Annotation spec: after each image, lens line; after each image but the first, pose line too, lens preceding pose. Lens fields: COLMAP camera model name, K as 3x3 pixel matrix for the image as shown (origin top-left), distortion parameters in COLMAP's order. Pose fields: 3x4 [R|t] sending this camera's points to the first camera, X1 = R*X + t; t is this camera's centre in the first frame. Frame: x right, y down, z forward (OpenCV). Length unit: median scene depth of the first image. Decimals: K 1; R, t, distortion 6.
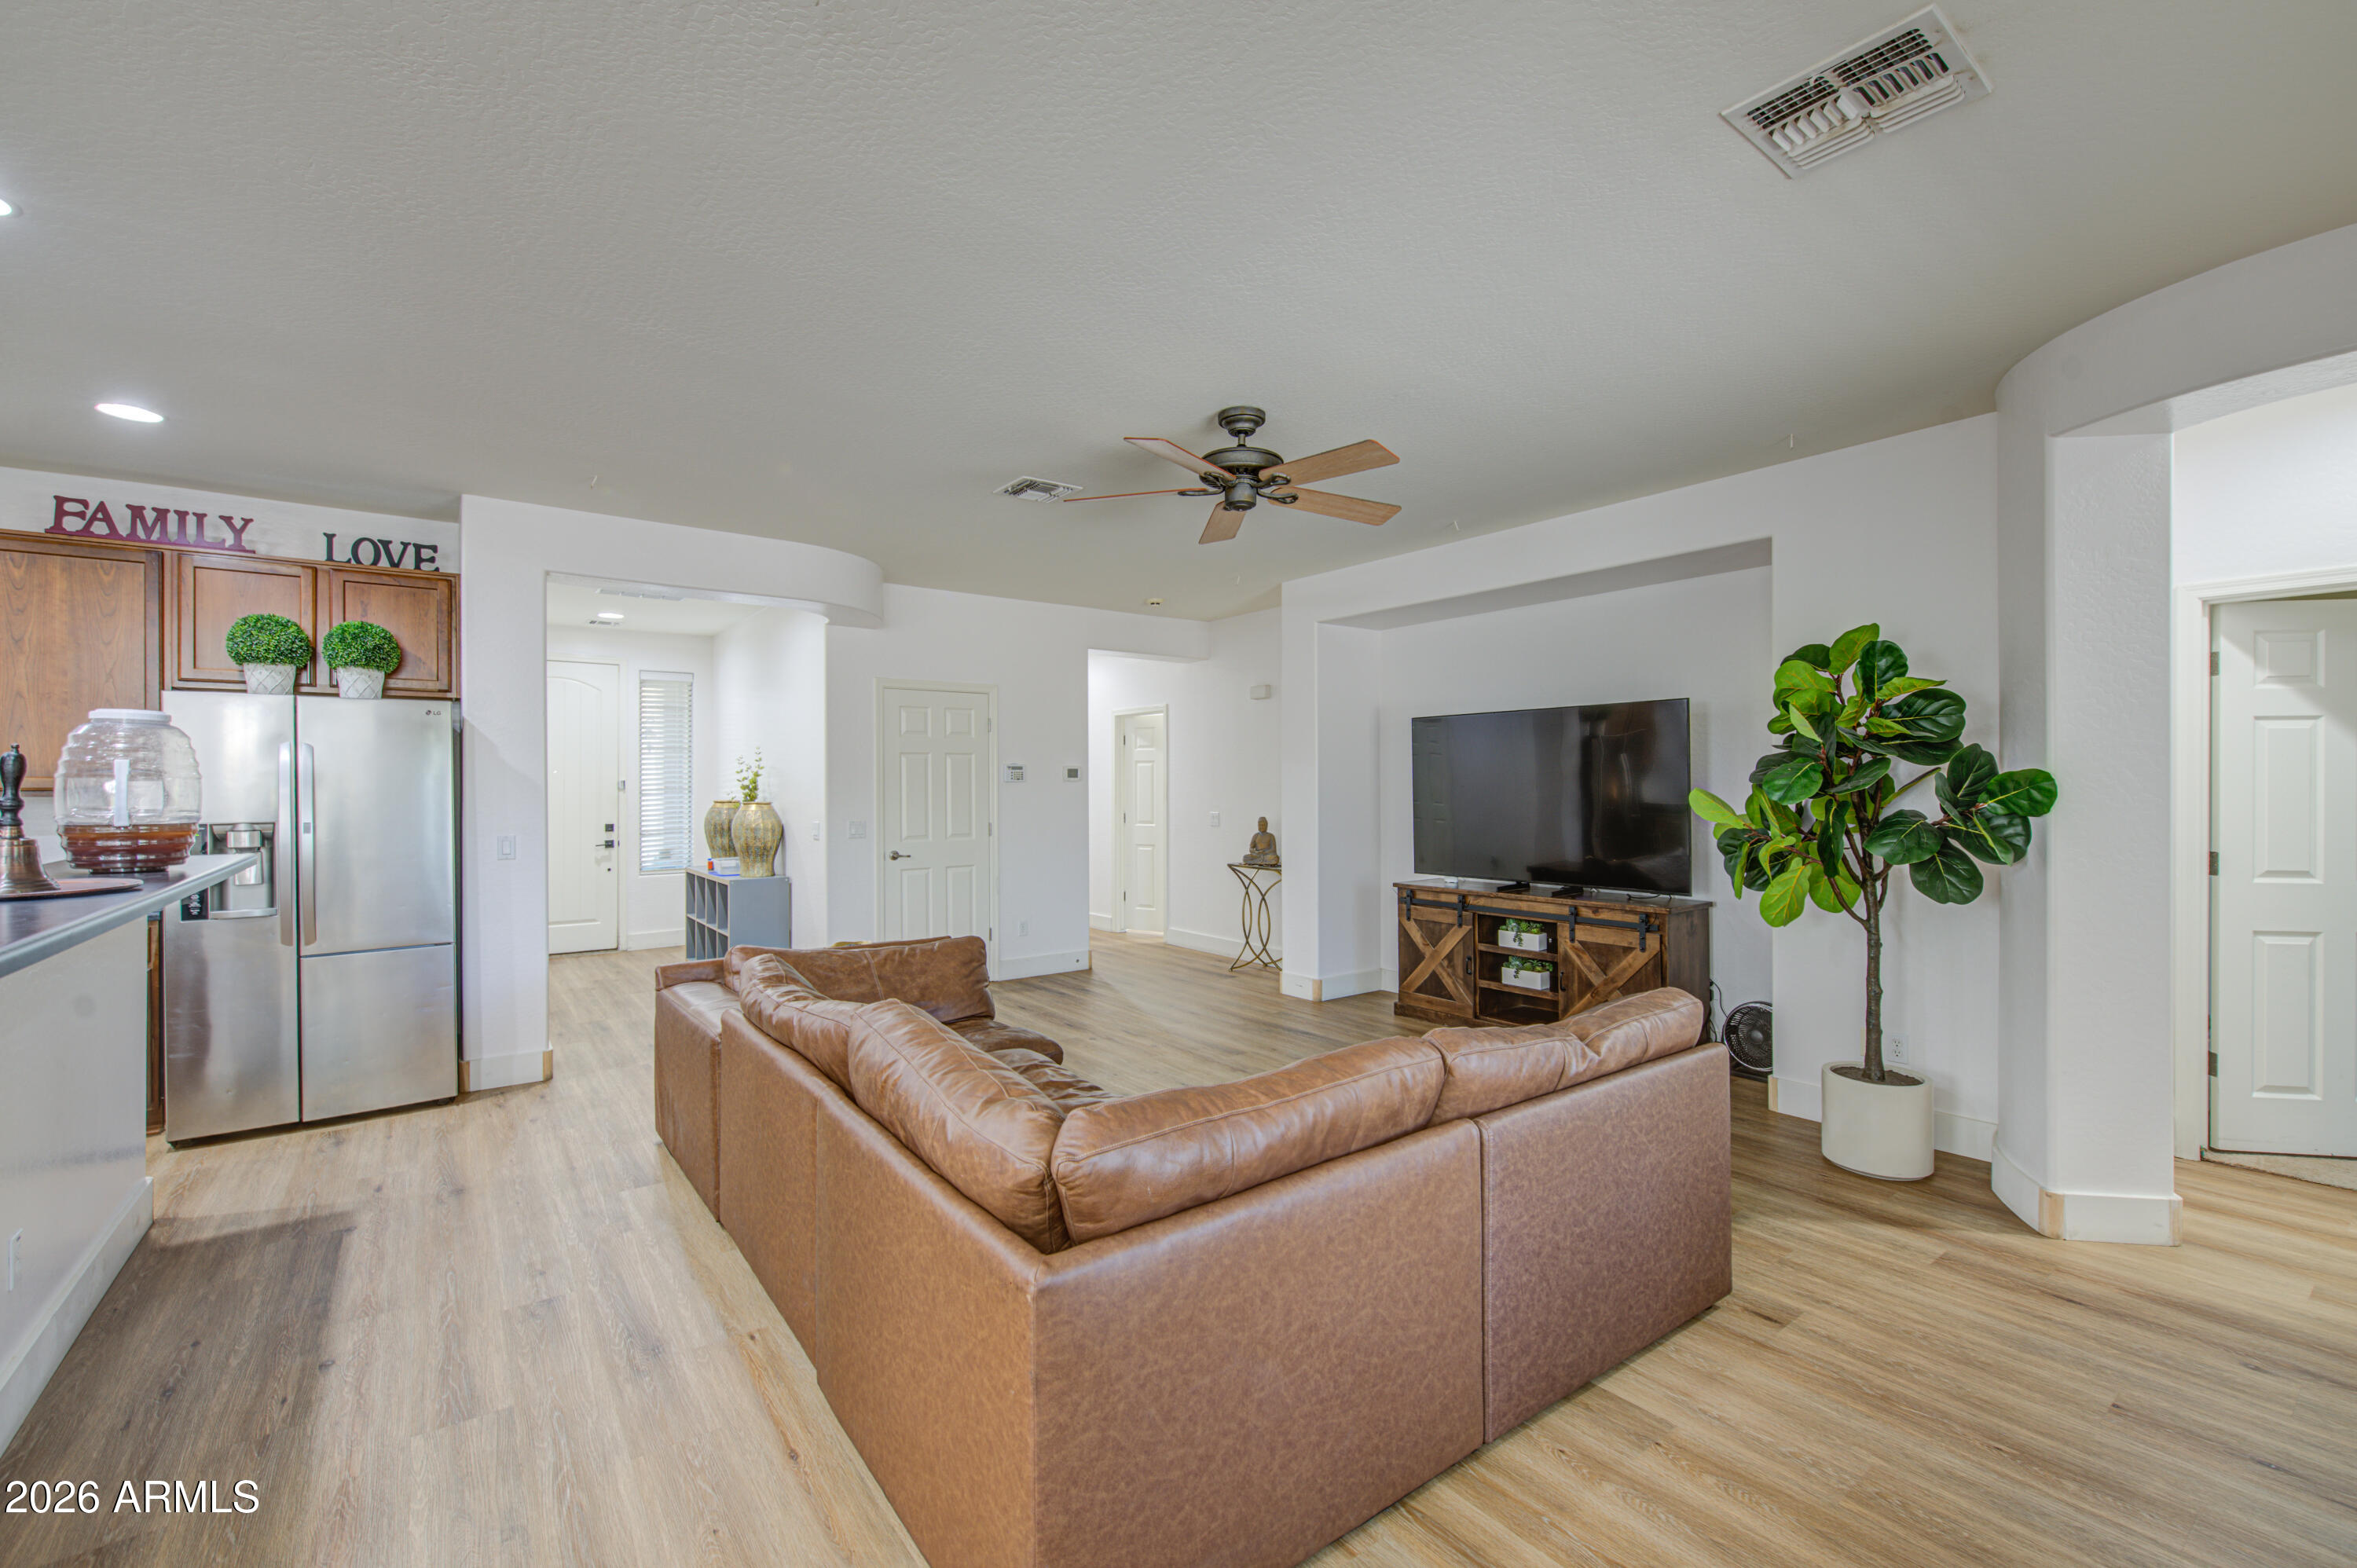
lens RADIAL K [[995.9, 0, 1158.6], [0, 995.9, 780.0], [0, 0, 1]] dist [-0.000403, -0.000298]
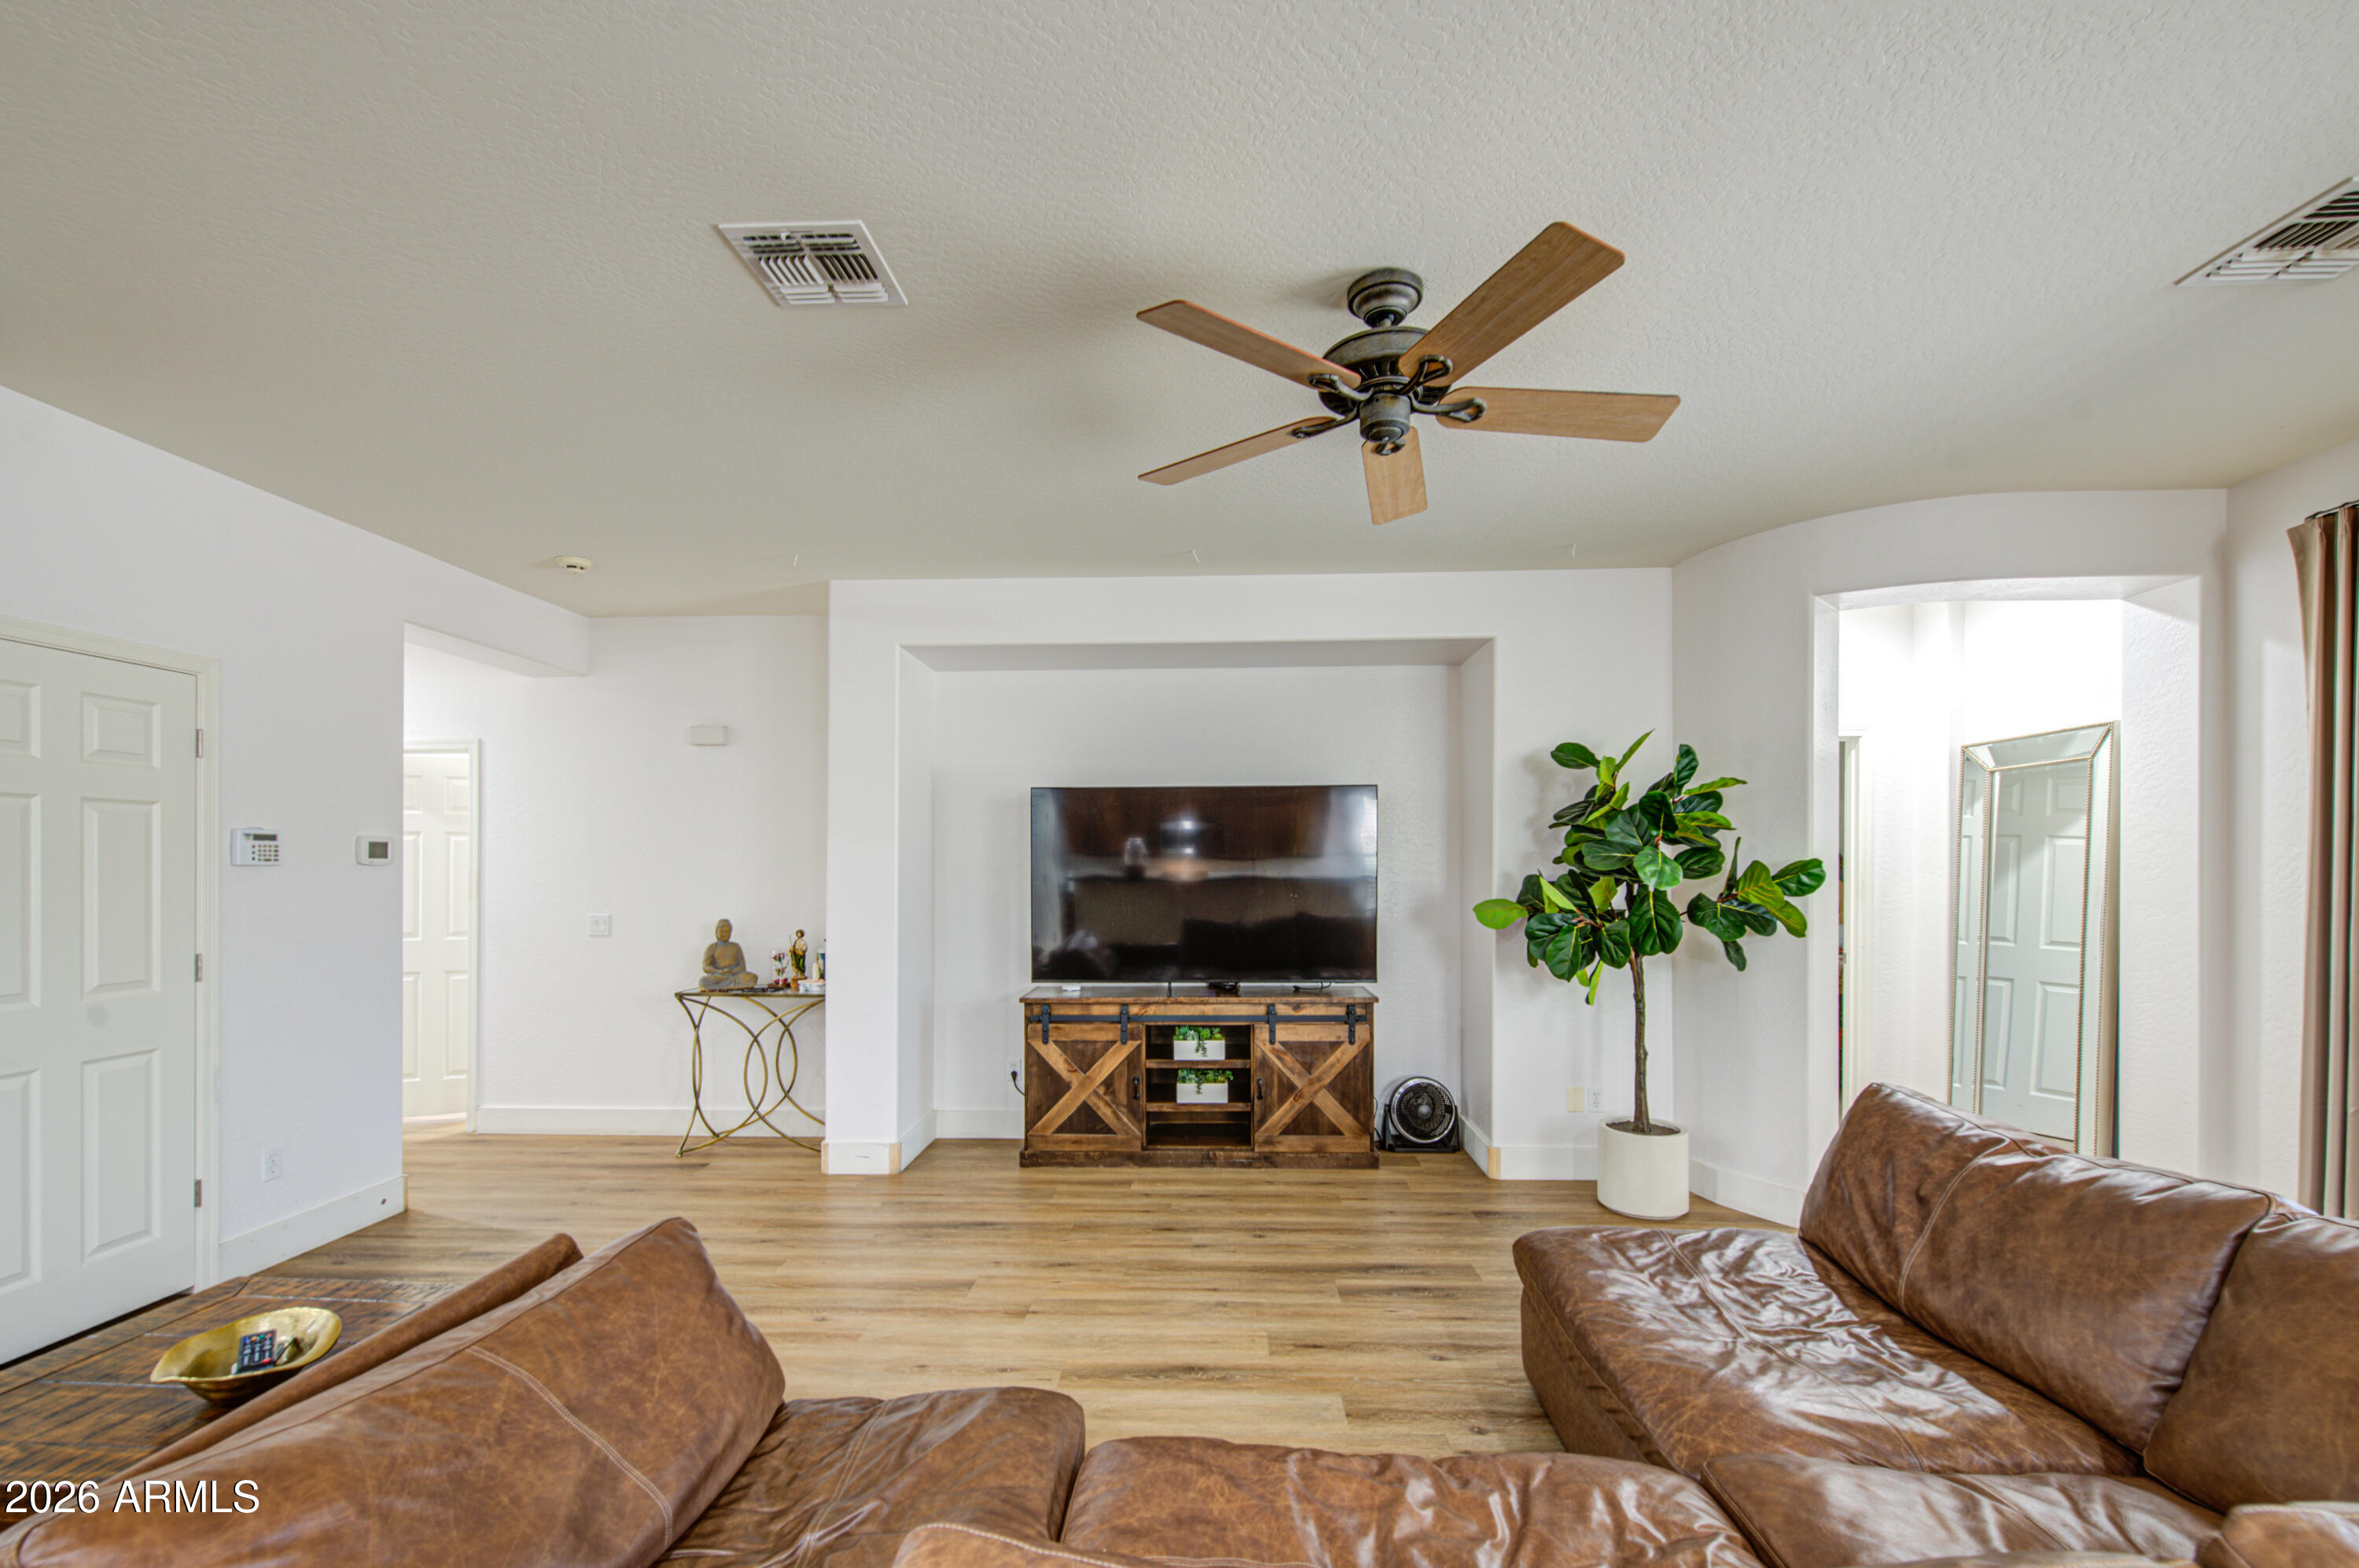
lens RADIAL K [[1012.4, 0, 1186.7], [0, 1012.4, 865.3], [0, 0, 1]] dist [0.008916, 0.000009]
pose [[0.625273, 0.005288, 0.780388, -0.340363], [-0.003009, 0.999986, -0.004365, 0.003097], [-0.780401, 0.000381, 0.625280, 0.456671]]
